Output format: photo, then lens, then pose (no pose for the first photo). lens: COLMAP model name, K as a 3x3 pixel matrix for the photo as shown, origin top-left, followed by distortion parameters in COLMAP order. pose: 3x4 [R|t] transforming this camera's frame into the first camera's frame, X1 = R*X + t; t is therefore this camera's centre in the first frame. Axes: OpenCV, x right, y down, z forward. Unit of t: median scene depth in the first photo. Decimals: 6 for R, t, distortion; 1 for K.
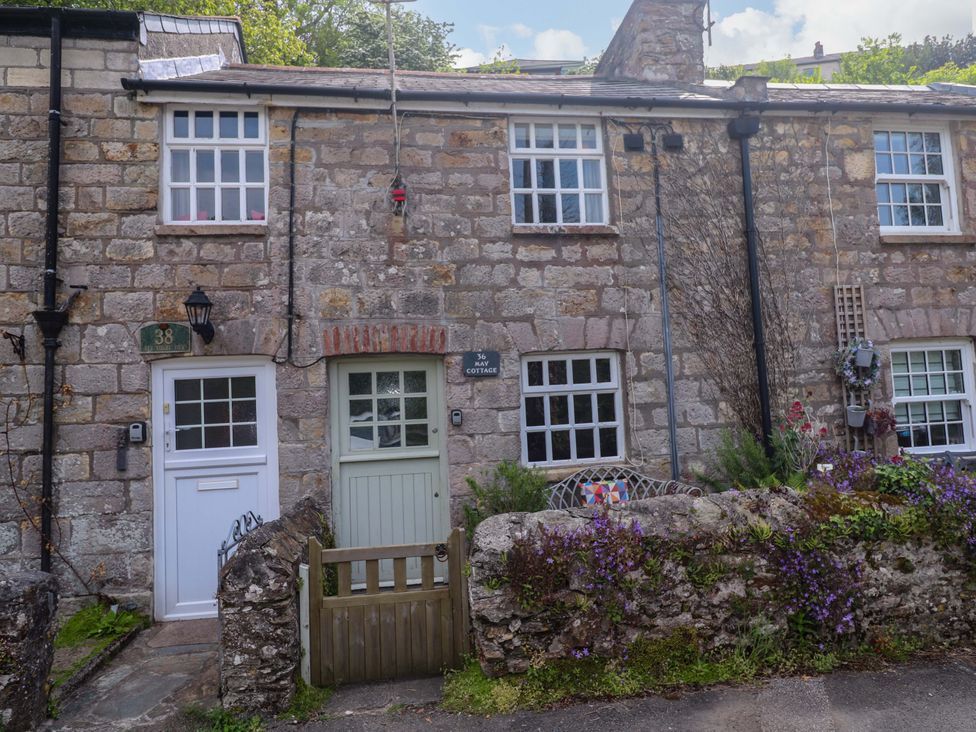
lens RADIAL K [[619.7, 0, 485.6], [0, 619.7, 362.4], [0, 0, 1]] dist [0.008224, -0.005146]
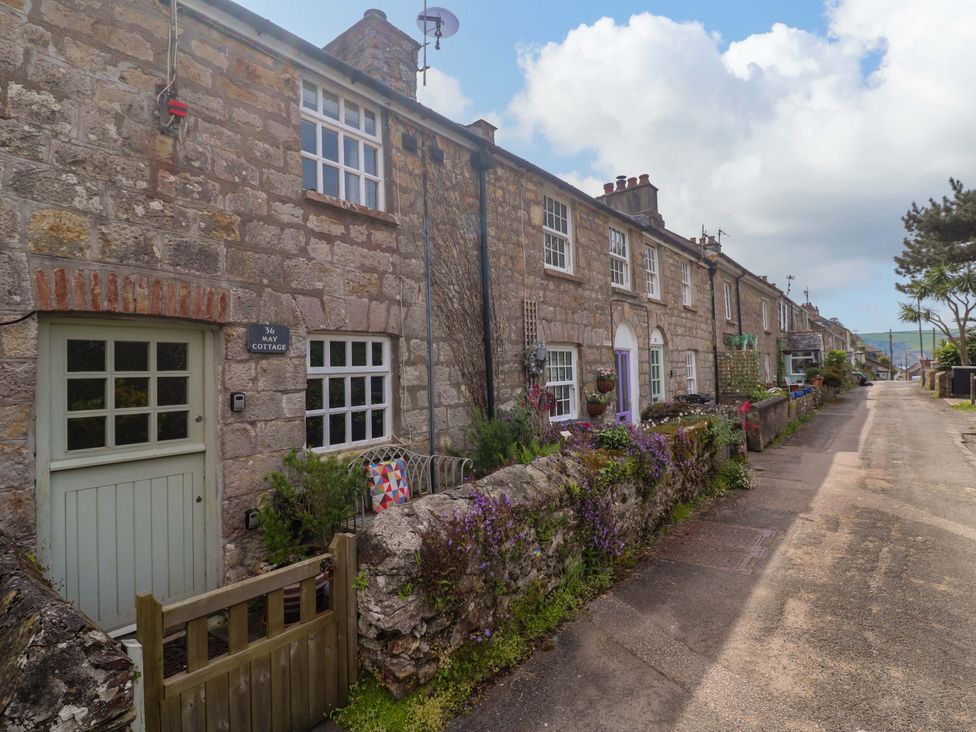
lens RADIAL K [[508.9, 0, 502.4], [0, 508.9, 360.4], [0, 0, 1]] dist [0.002333, -0.013725]
pose [[0.718537, 0.038779, 0.694407, -0.259091], [-0.043495, 0.998995, -0.010783, 0.025140], [-0.694128, -0.022455, 0.719501, 0.262242]]
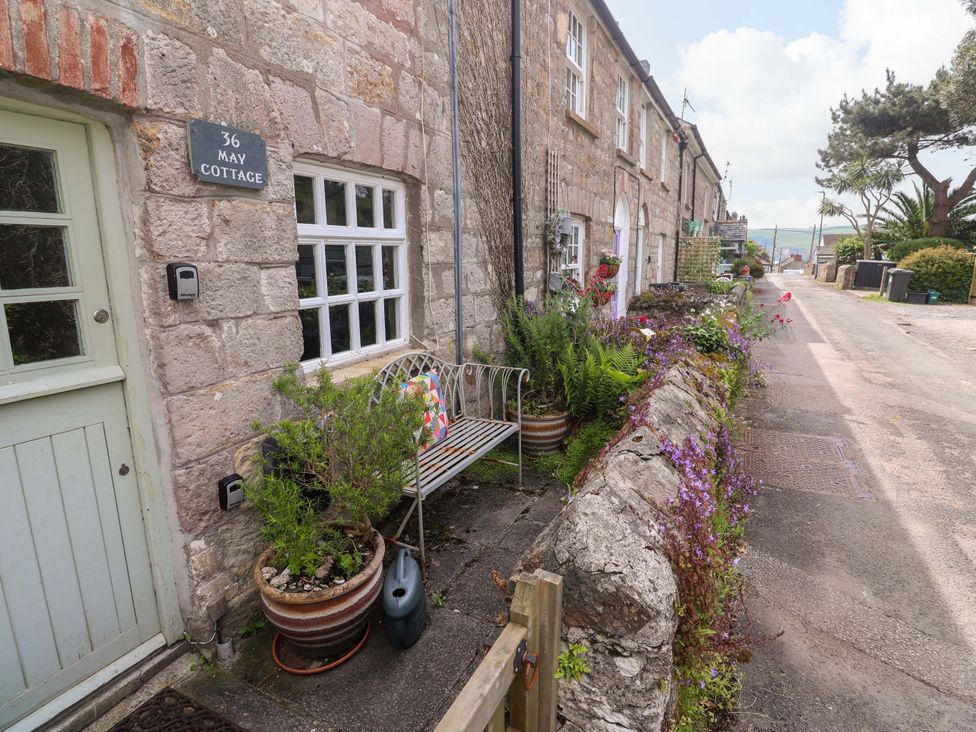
lens RADIAL K [[508.9, 0, 505.9], [0, 508.9, 359.4], [0, 0, 1]] dist [0.002333, -0.013725]
pose [[0.571441, -0.122928, 0.811384, -0.199509], [-0.065671, 0.978696, 0.194528, 0.057793], [-0.818011, -0.164446, 0.551194, 0.612868]]
